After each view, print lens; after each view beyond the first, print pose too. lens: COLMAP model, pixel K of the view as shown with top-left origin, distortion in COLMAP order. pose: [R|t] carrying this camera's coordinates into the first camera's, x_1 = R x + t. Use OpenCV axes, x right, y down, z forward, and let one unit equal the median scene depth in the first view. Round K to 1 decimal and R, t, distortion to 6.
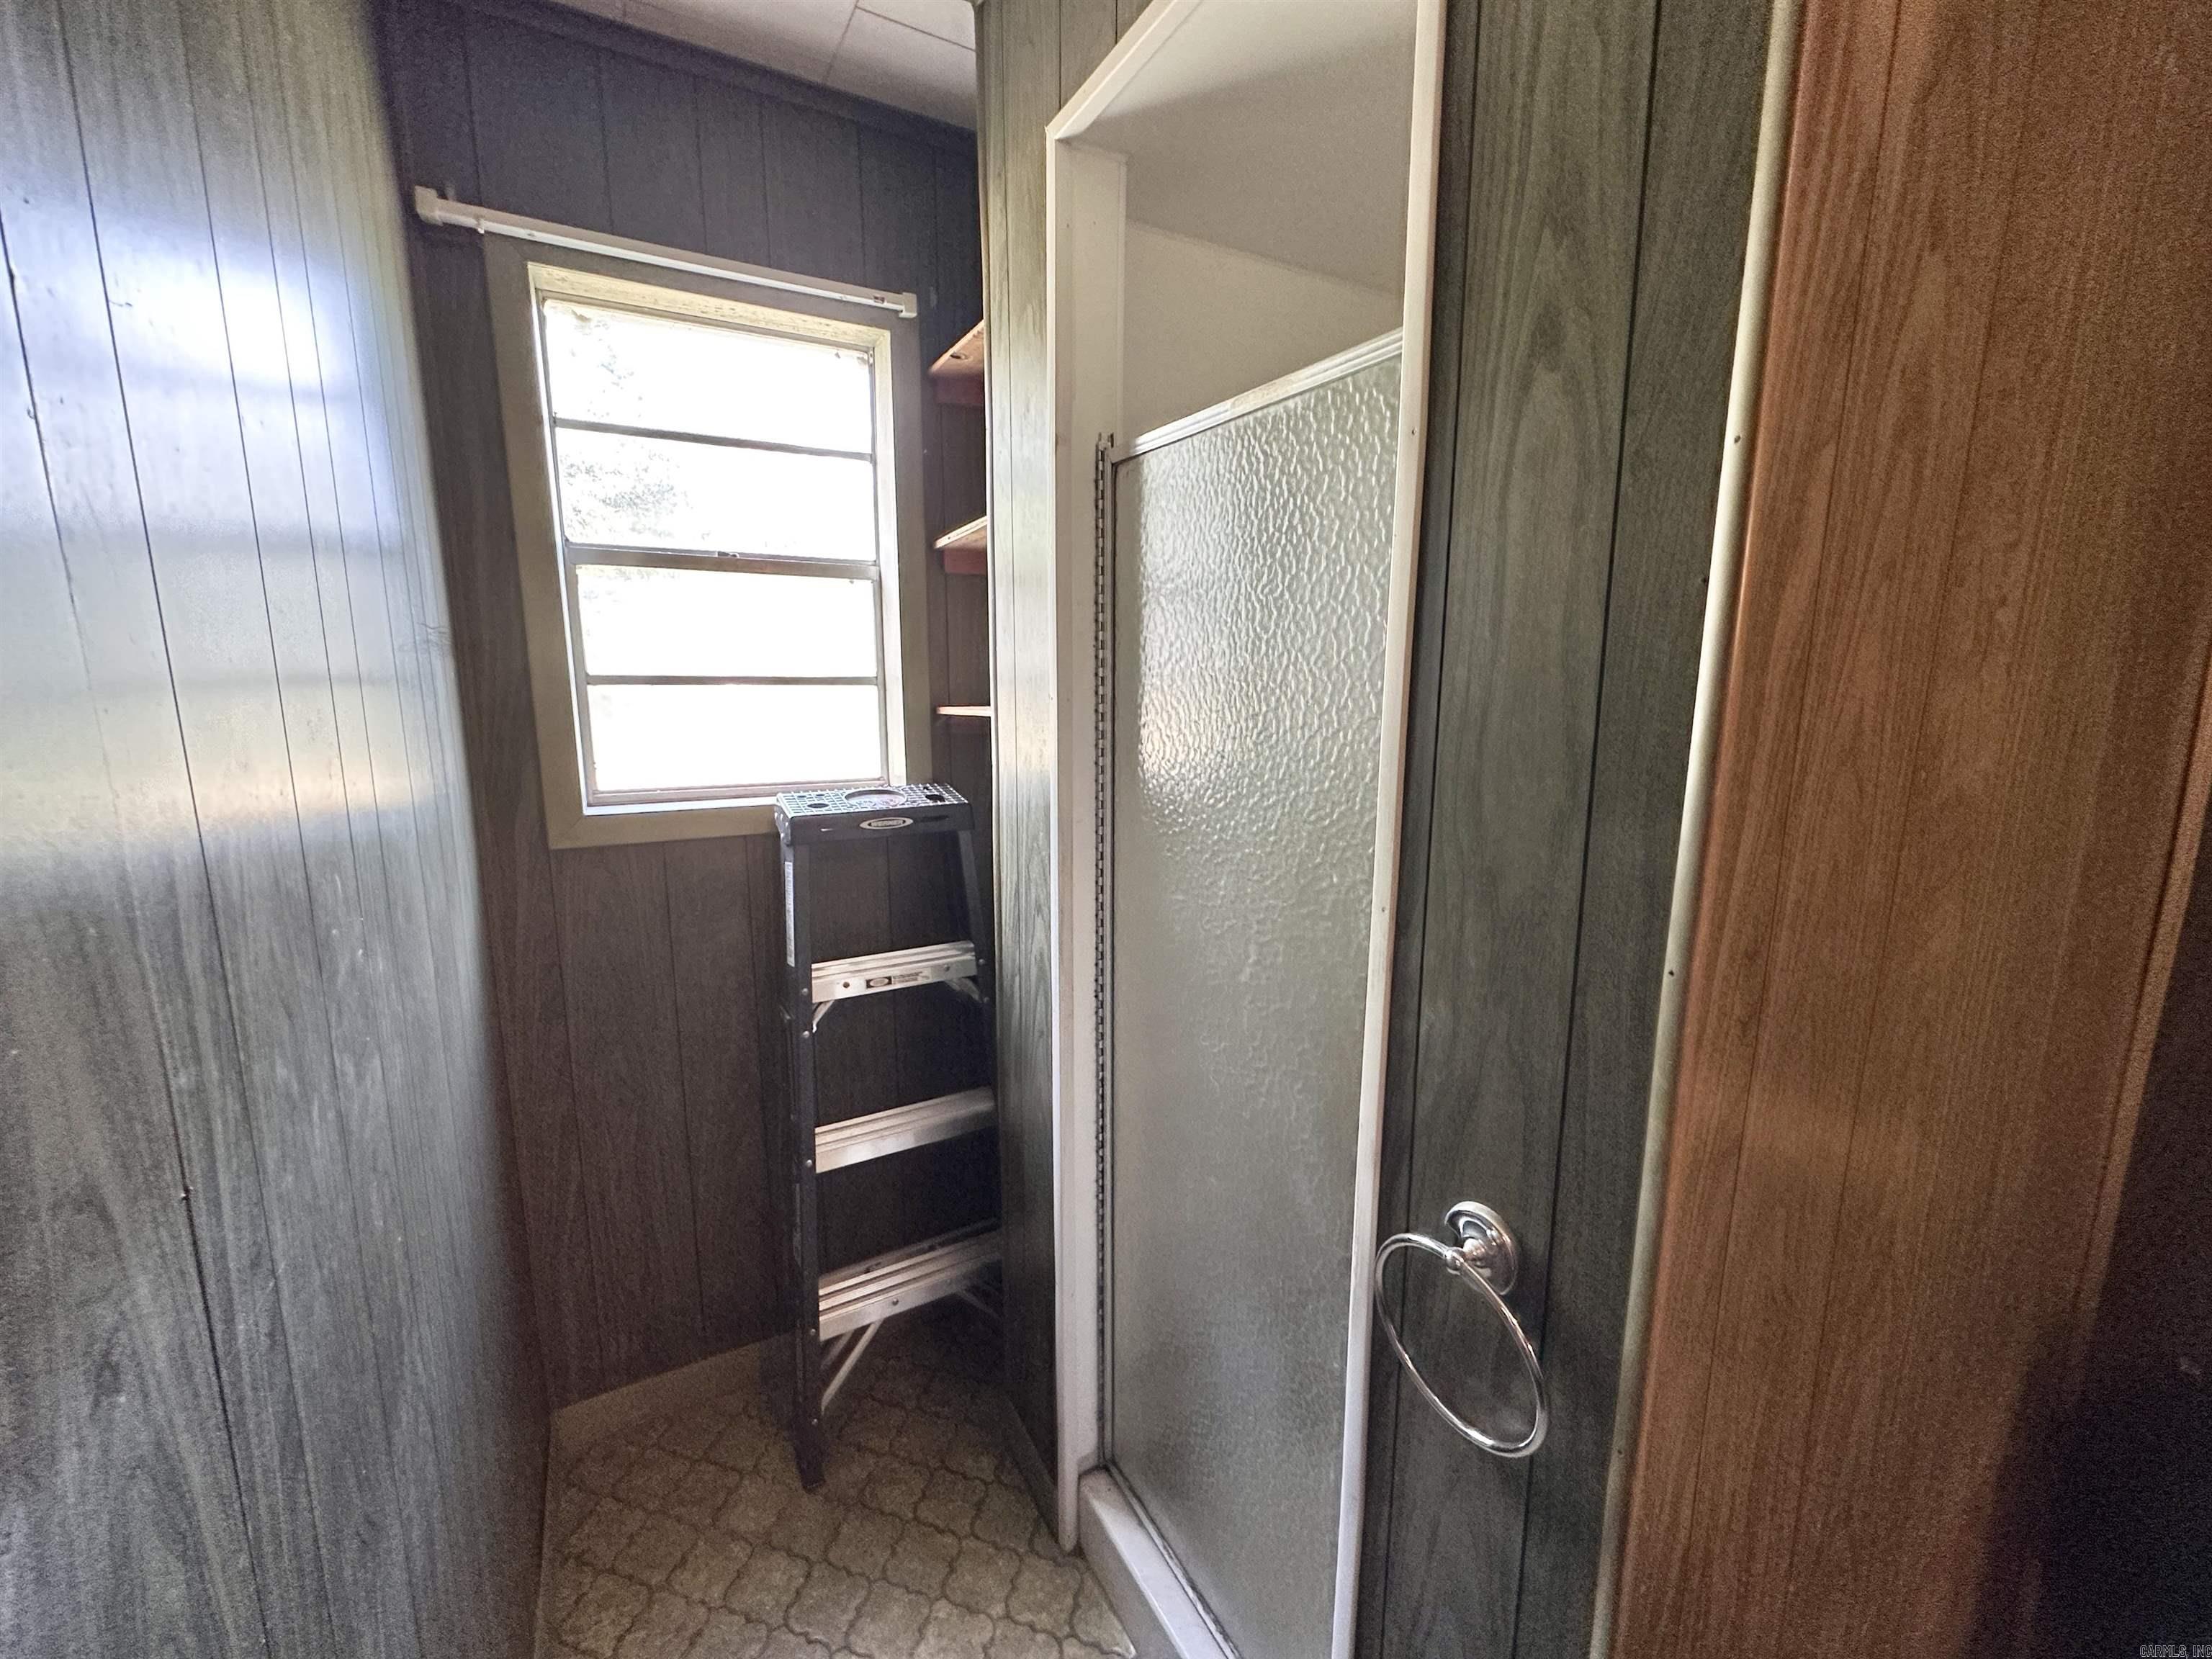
lens RADIAL K [[884.9, 0, 1112.6], [0, 884.9, 821.4], [0, 0, 1]] dist [-0.004348, 0.001008]
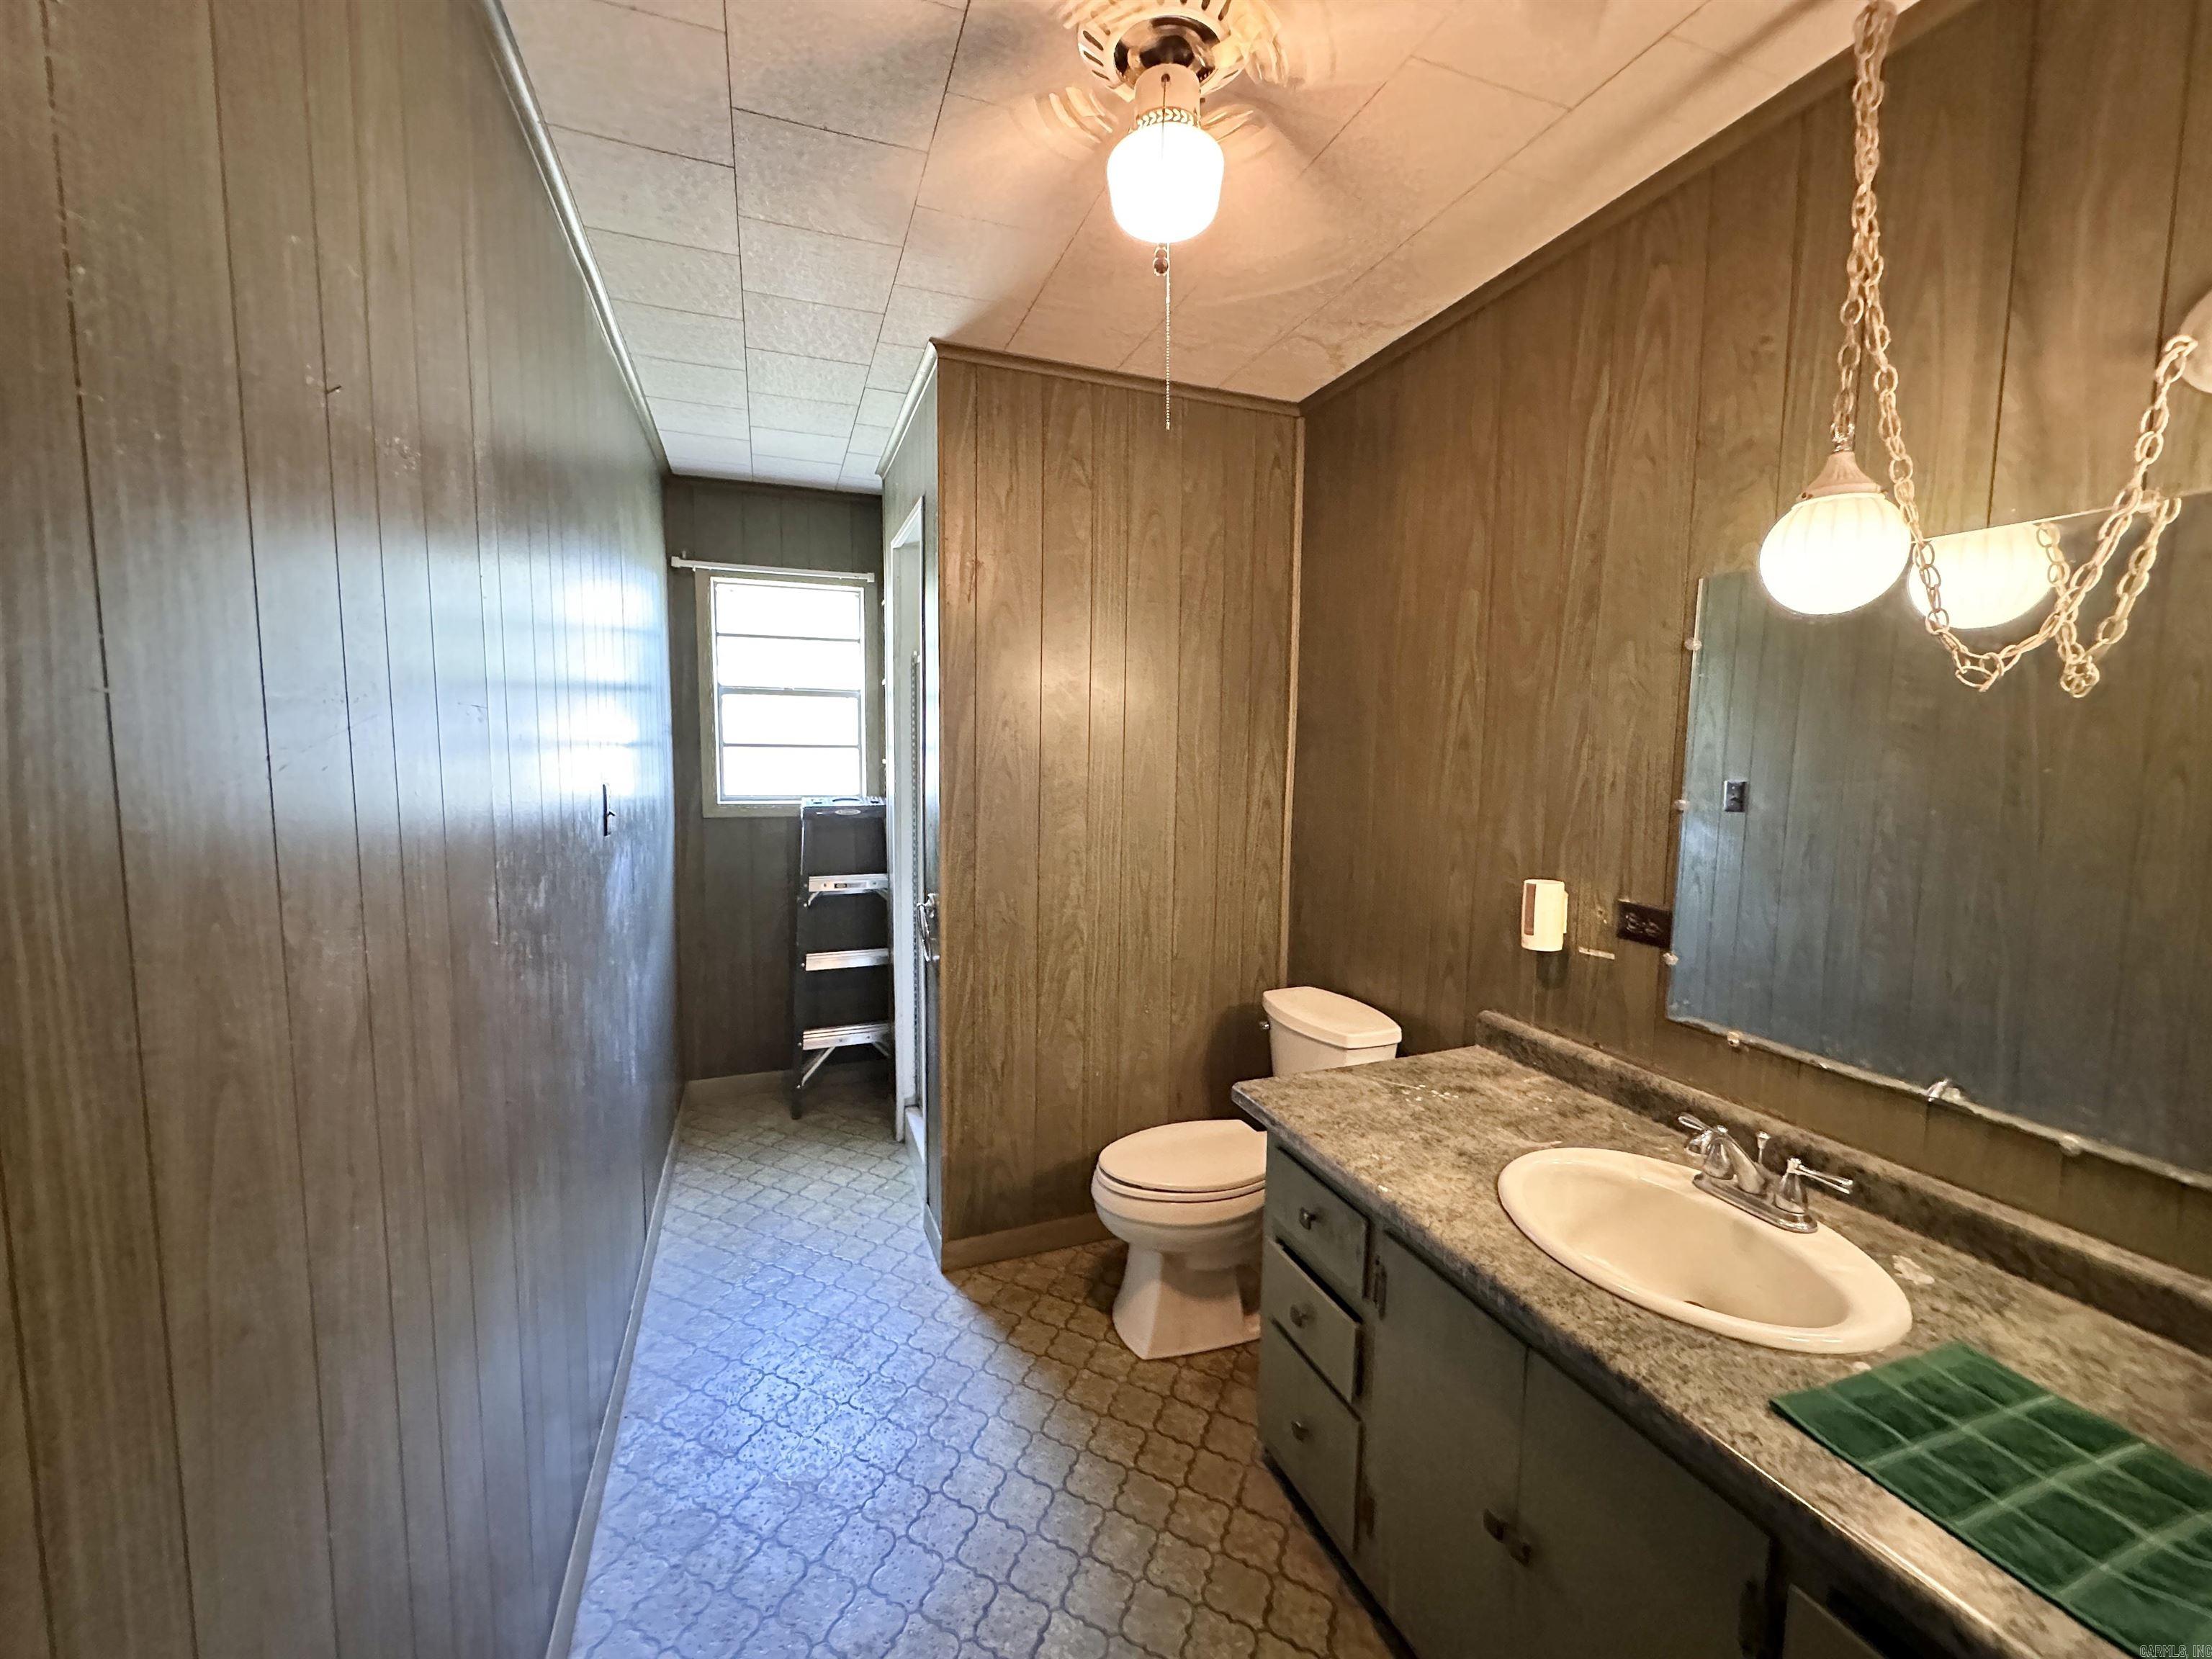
lens RADIAL K [[884.9, 0, 1099.9], [0, 884.9, 828.8], [0, 0, 1]] dist [-0.004348, 0.001008]
pose [[0.987134, 0.022443, -0.158313, 0.717026], [-0.034280, 0.996784, -0.072437, 0.184418], [0.156178, 0.076932, 0.984728, -1.058175]]
